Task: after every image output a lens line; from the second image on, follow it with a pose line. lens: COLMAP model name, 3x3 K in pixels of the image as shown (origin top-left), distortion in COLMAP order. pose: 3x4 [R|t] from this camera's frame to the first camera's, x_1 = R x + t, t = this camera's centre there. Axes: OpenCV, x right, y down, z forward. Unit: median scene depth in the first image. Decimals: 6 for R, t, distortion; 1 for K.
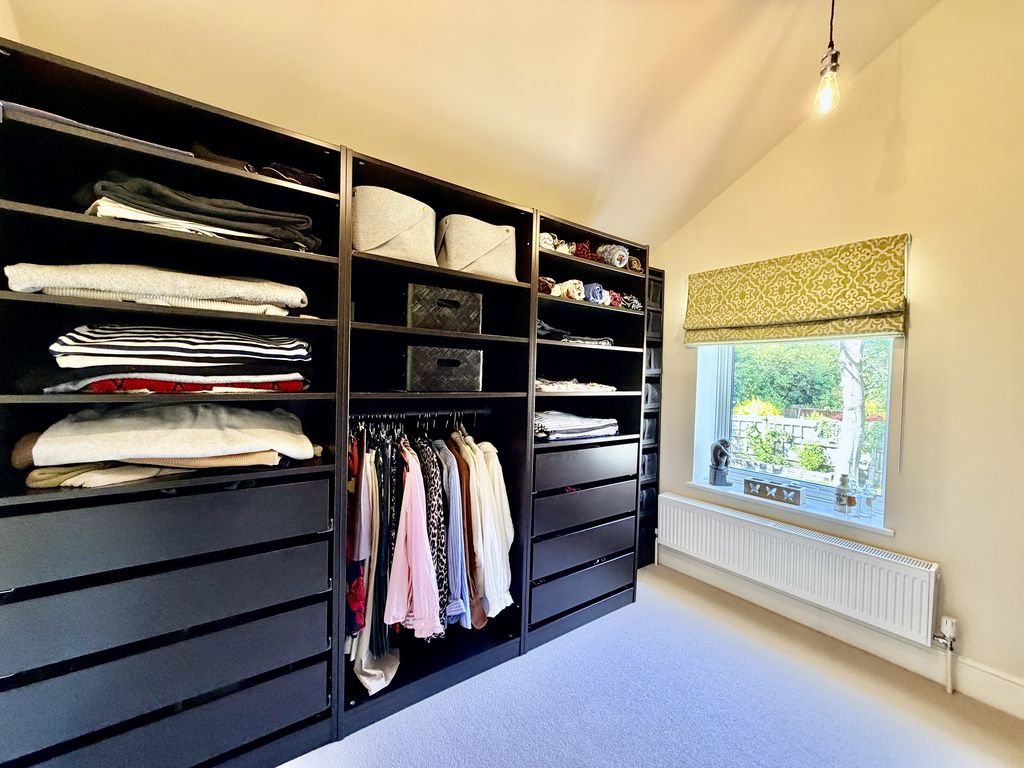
lens RADIAL K [[407.7, 0, 512.1], [0, 407.7, 388.4], [0, 0, 1]] dist [0.001376, 0.000107]
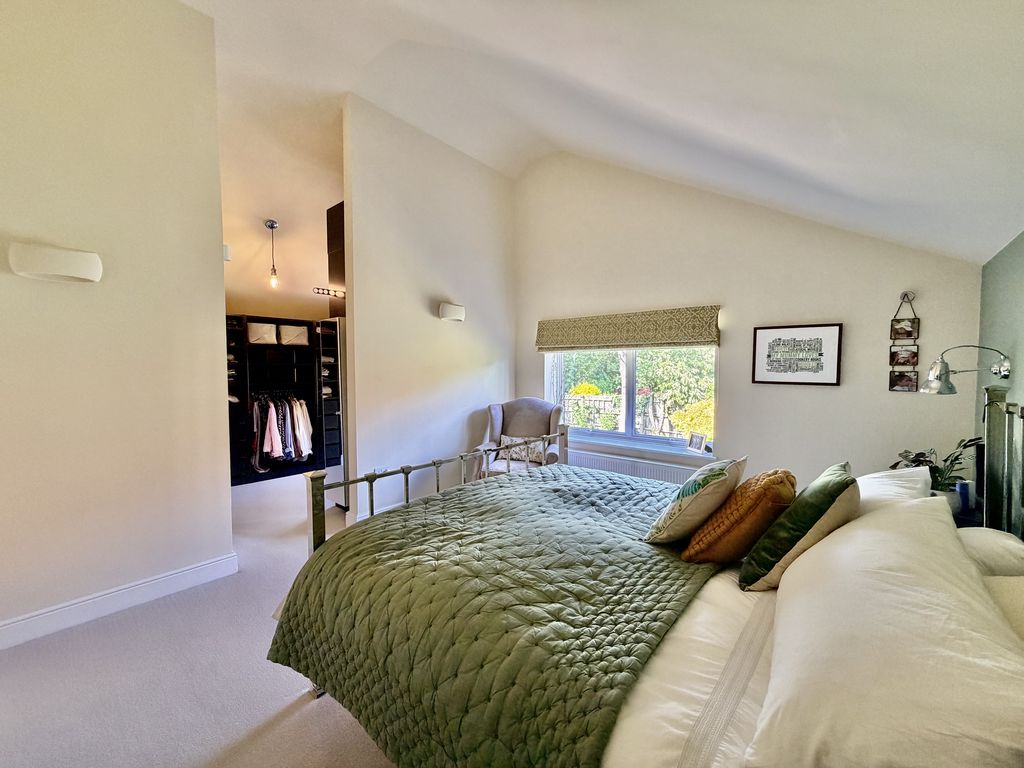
lens RADIAL K [[407.7, 0, 512.7], [0, 407.7, 384.6], [0, 0, 1]] dist [0.001376, 0.000107]
pose [[0.968430, -0.032666, 0.247134, 0.776012], [0.028265, 0.999373, 0.021337, 0.010039], [-0.247676, -0.013678, 0.968746, -2.475432]]
